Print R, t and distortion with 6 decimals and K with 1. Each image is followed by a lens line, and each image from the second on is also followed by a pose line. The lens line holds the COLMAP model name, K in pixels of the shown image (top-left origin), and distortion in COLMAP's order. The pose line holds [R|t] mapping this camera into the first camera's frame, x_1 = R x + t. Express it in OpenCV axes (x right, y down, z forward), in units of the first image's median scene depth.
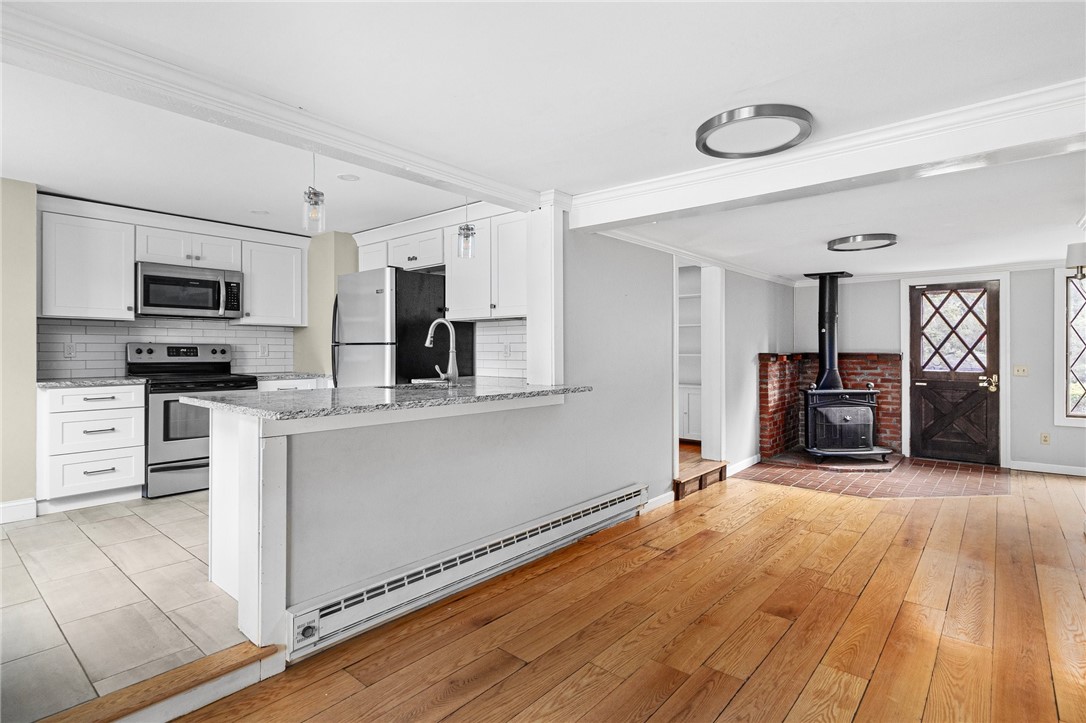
lens RADIAL K [[509.1, 0, 527.2], [0, 509.1, 348.8], [0, 0, 1]] dist [0.004722, -0.001351]
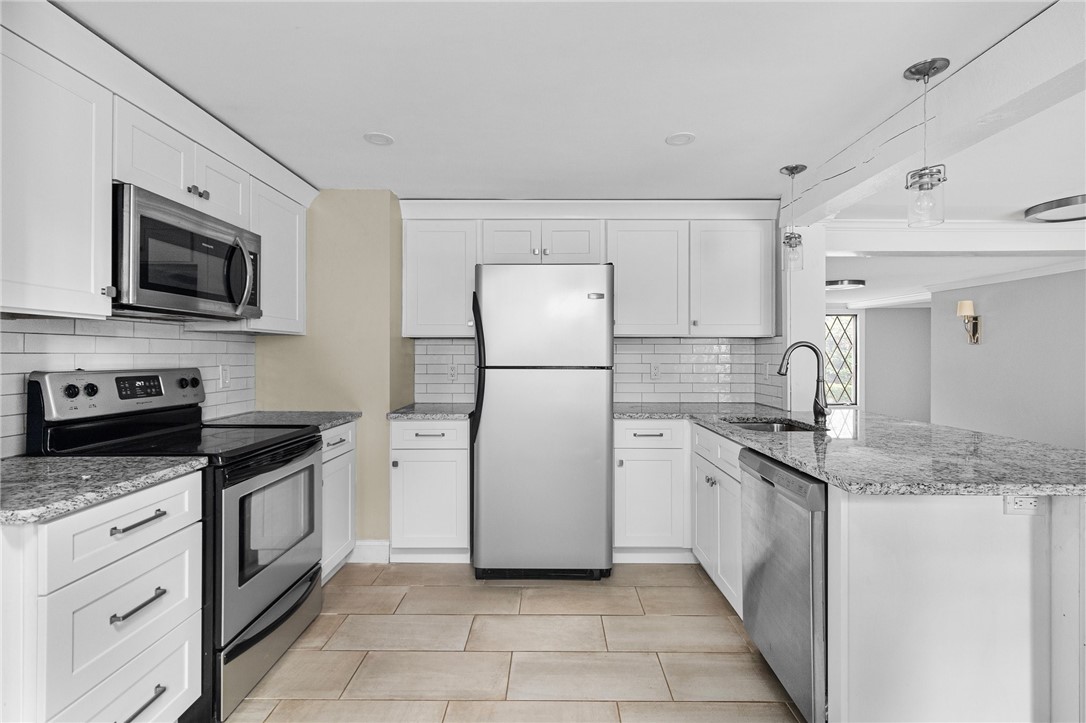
lens RADIAL K [[509.1, 0, 534.3], [0, 509.1, 352.8], [0, 0, 1]] dist [0.004722, -0.001351]
pose [[0.780071, 0.003242, 0.625682, -0.735907], [-0.003392, 0.999994, -0.000953, -0.028385], [-0.625681, -0.001378, 0.780078, 0.438566]]
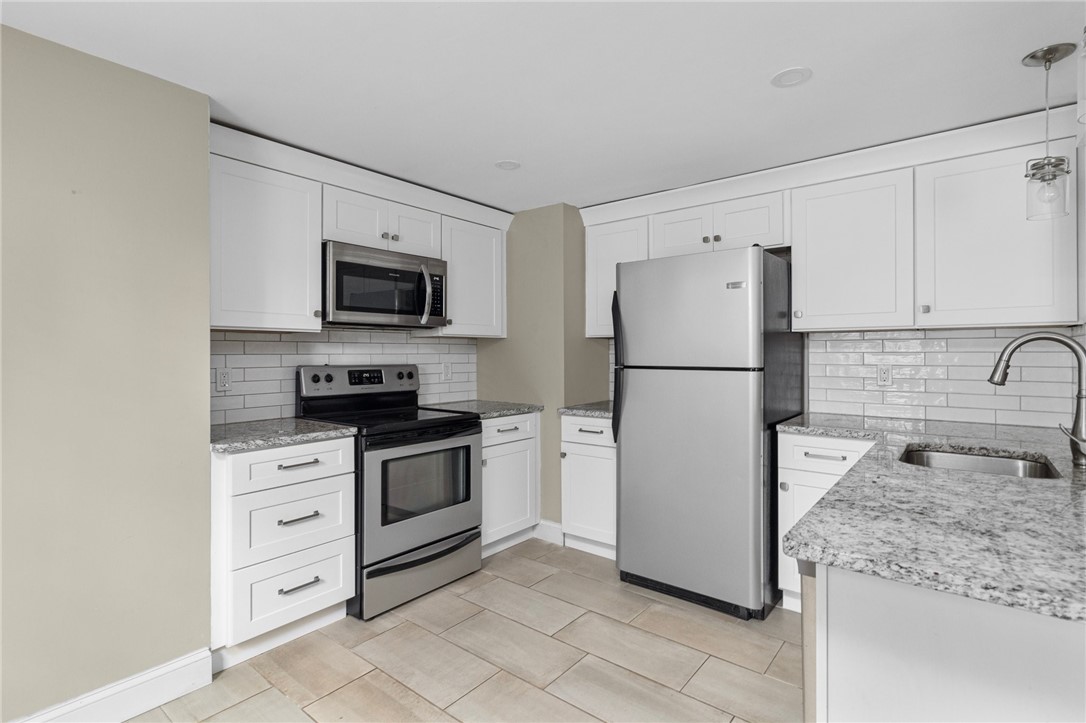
lens RADIAL K [[509.1, 0, 535.0], [0, 509.1, 352.1], [0, 0, 1]] dist [0.004722, -0.001351]
pose [[0.999869, -0.002381, 0.016023, -0.495486], [0.002392, 0.999997, -0.000694, -0.028691], [-0.016022, 0.000732, 0.999871, 0.344926]]
